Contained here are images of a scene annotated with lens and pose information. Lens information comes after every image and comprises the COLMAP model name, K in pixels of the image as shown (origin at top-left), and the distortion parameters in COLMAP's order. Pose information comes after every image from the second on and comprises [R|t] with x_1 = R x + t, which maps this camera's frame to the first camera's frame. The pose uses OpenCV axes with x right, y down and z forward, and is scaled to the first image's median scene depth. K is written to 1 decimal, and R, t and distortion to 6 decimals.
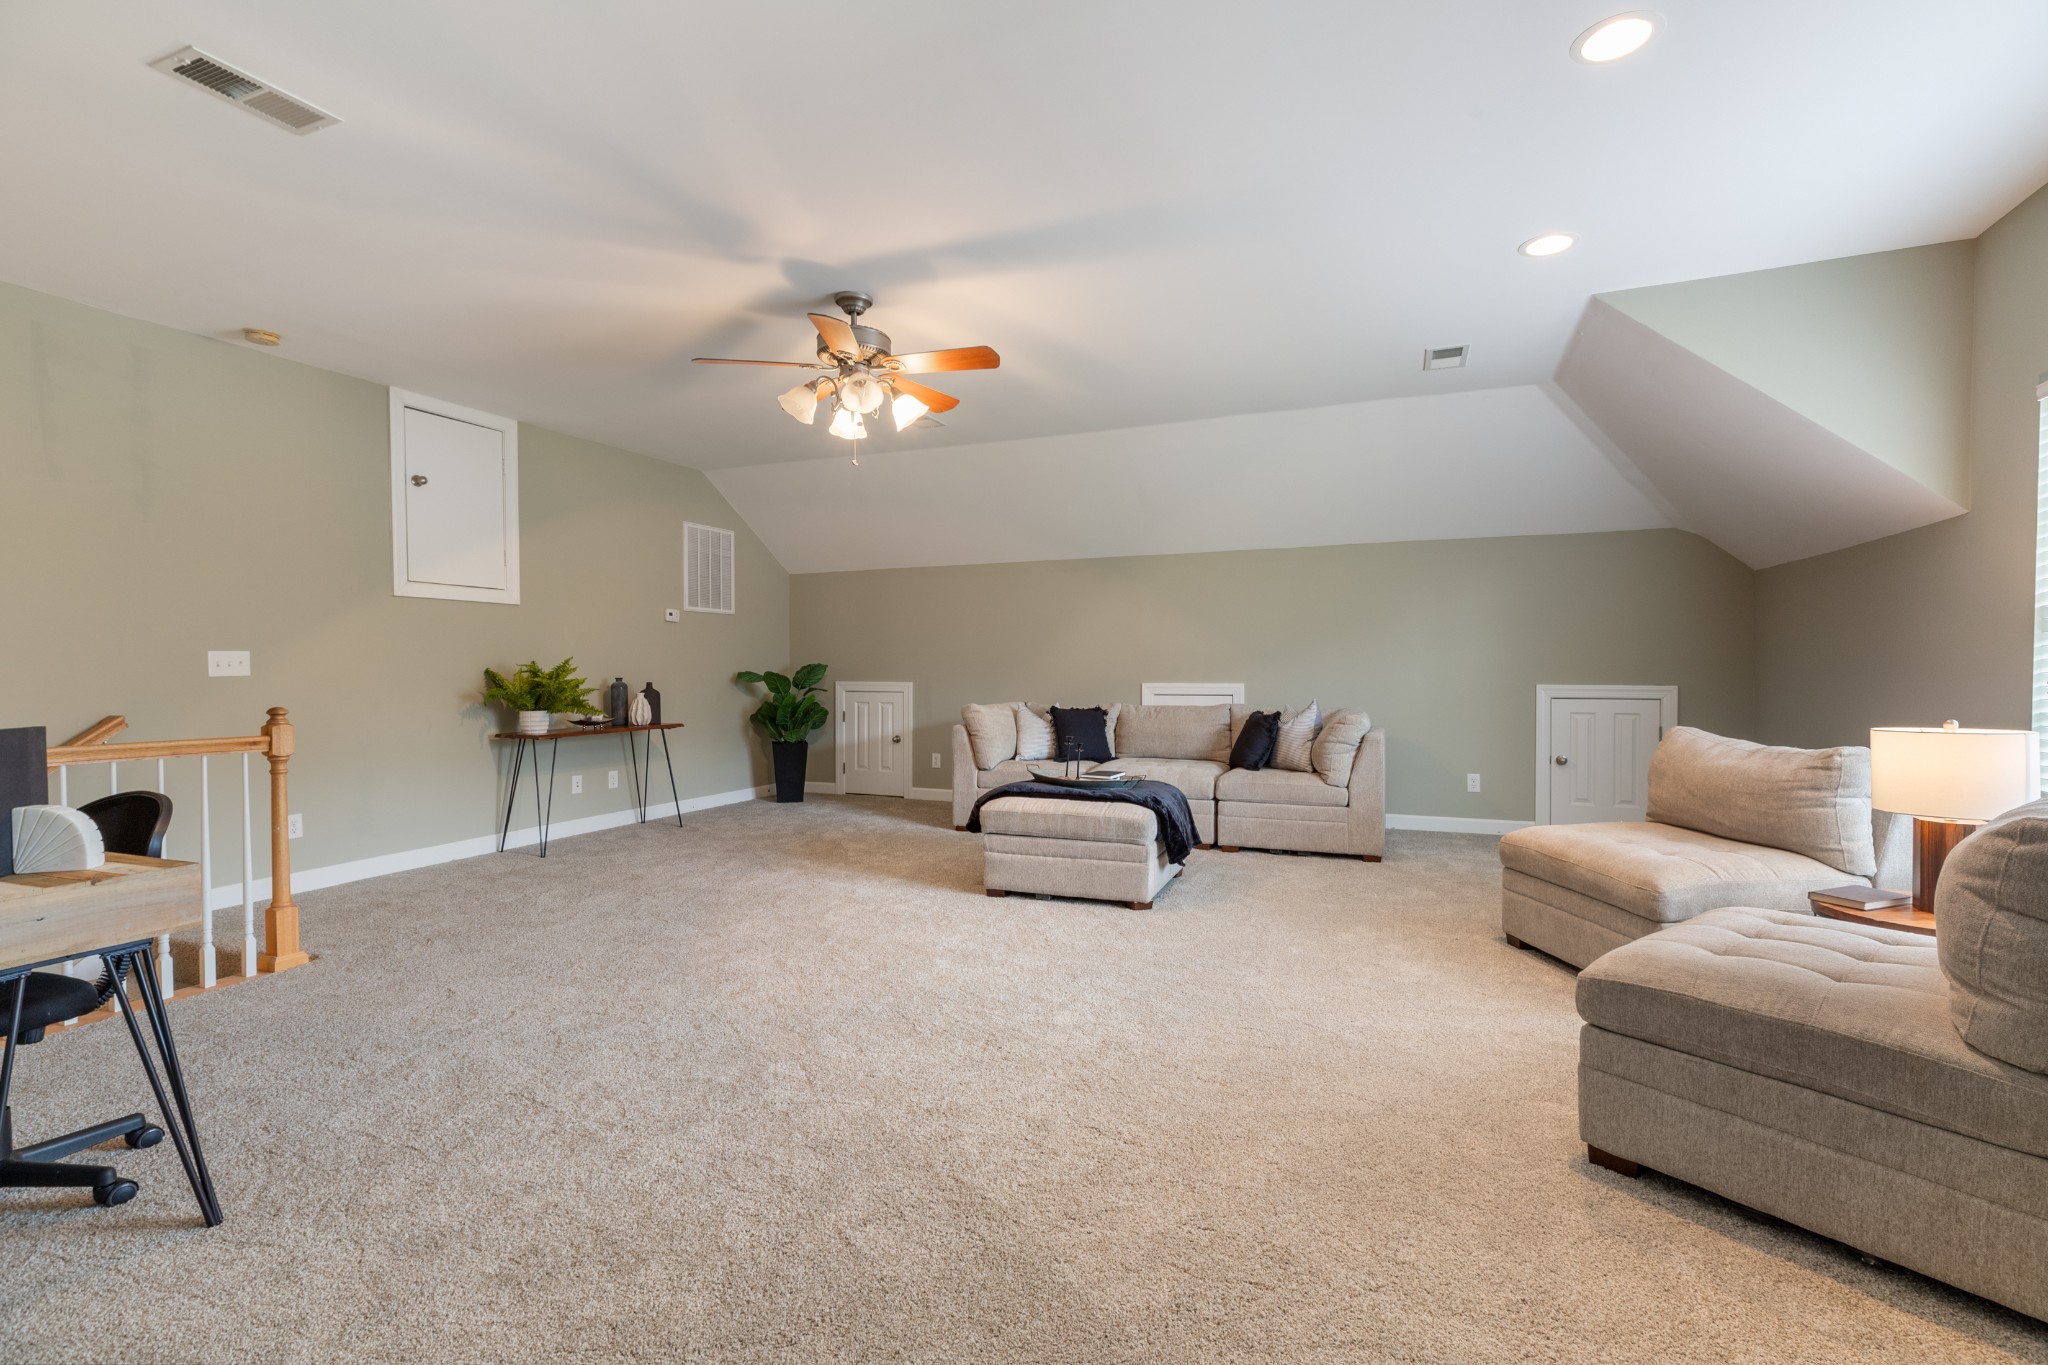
lens RADIAL K [[951.5, 0, 1017.7], [0, 951.5, 680.1], [0, 0, 1]] dist [0.014761, -0.001311]
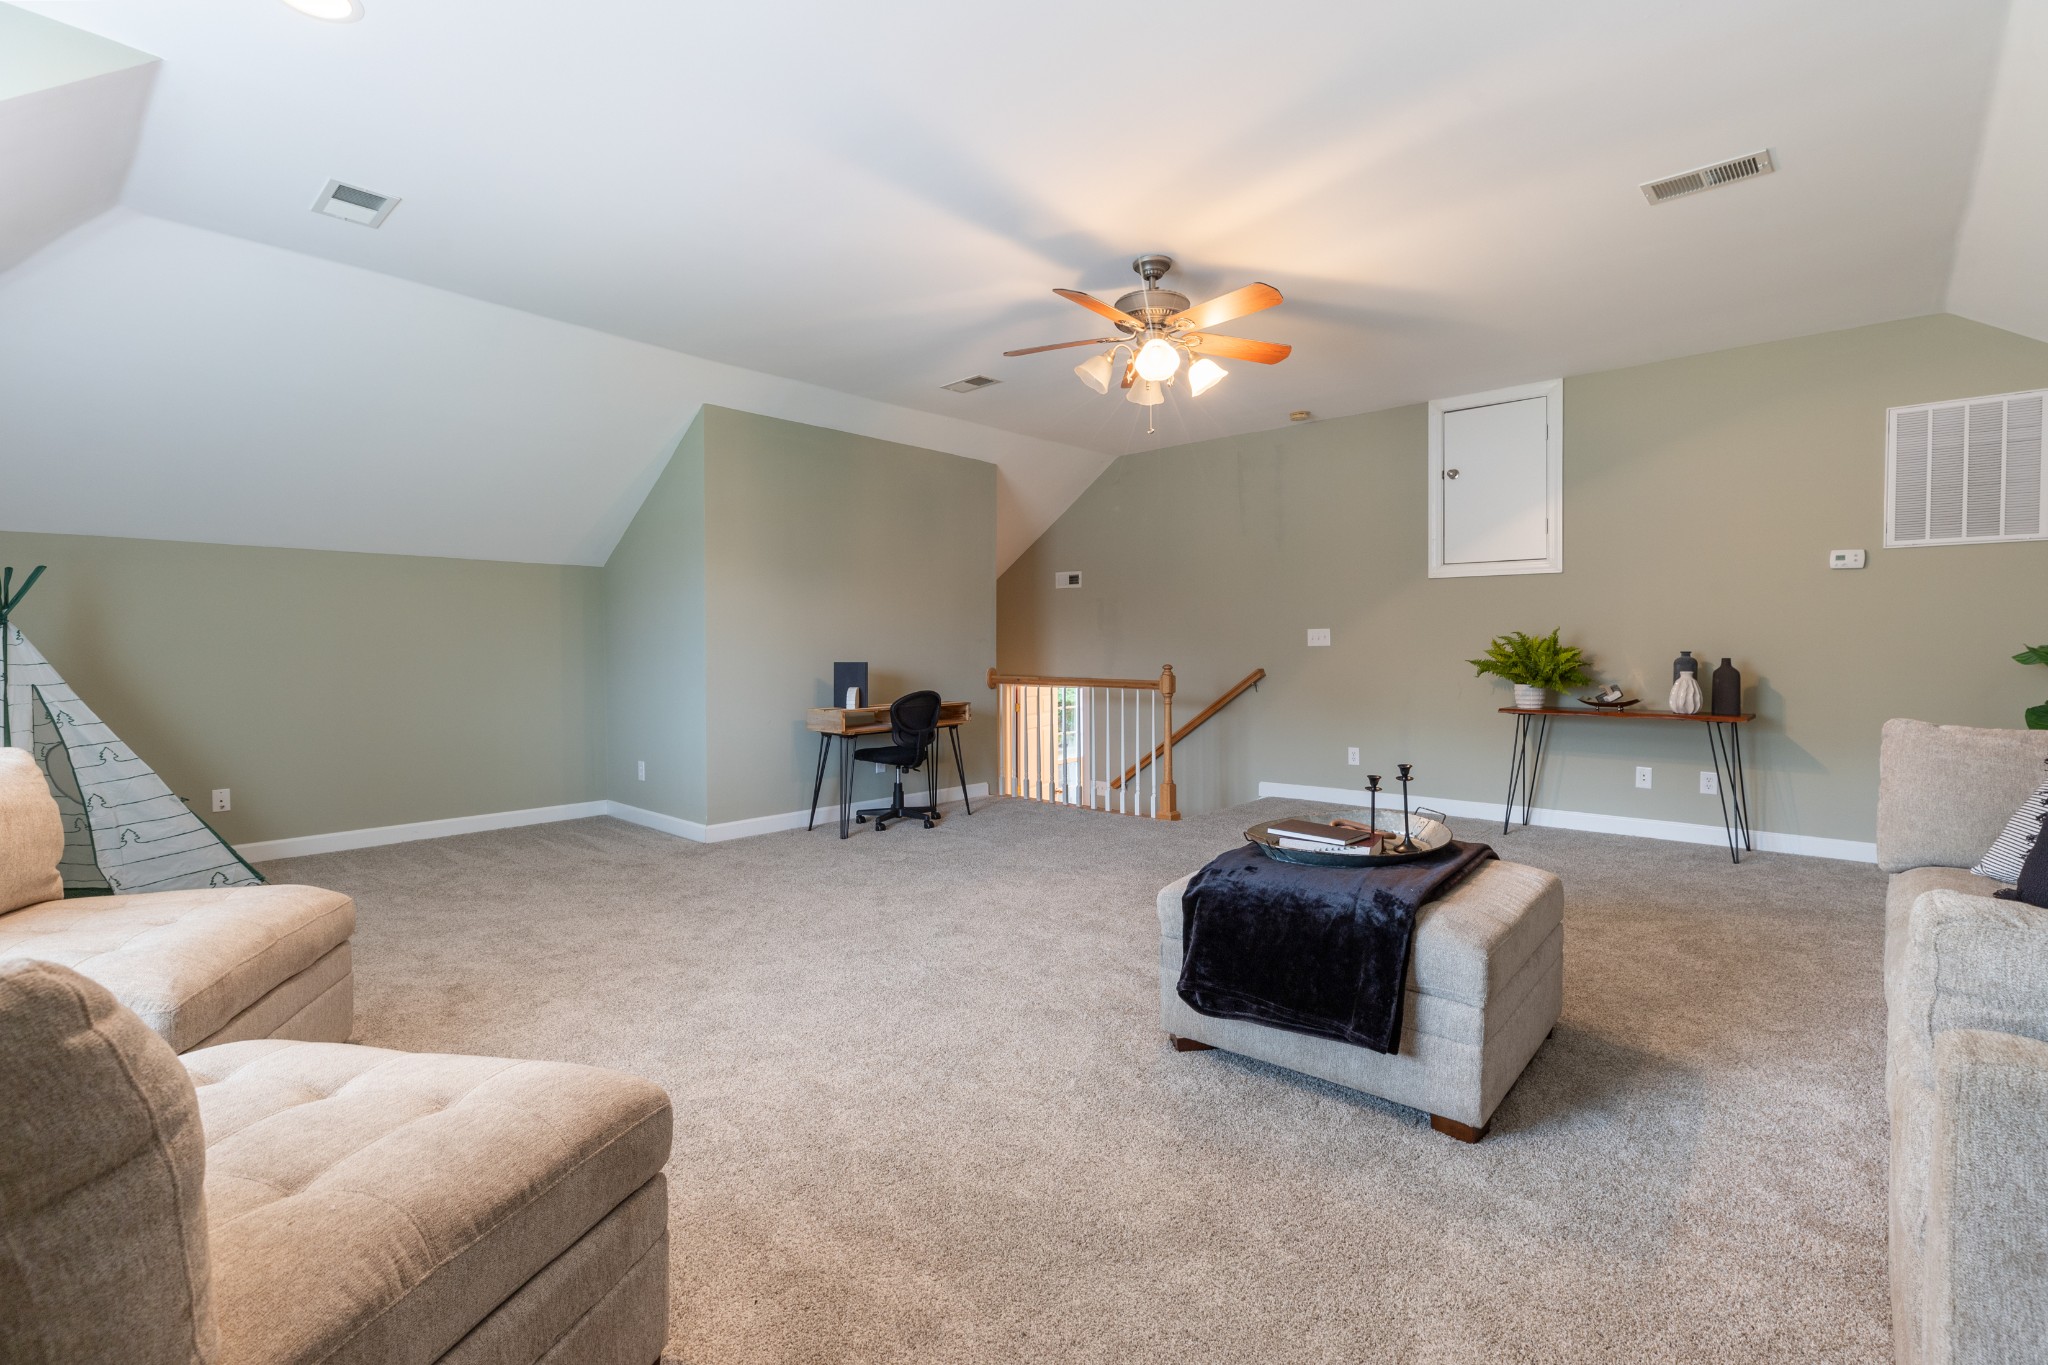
lens RADIAL K [[951.5, 0, 1026.6], [0, 951.5, 664.2], [0, 0, 1]] dist [0.014761, -0.001311]
pose [[-0.325653, 0.019063, -0.945297, 0.533855], [-0.011126, 0.999650, 0.023992, -0.004906], [0.945424, 0.018330, -0.325328, 0.790242]]
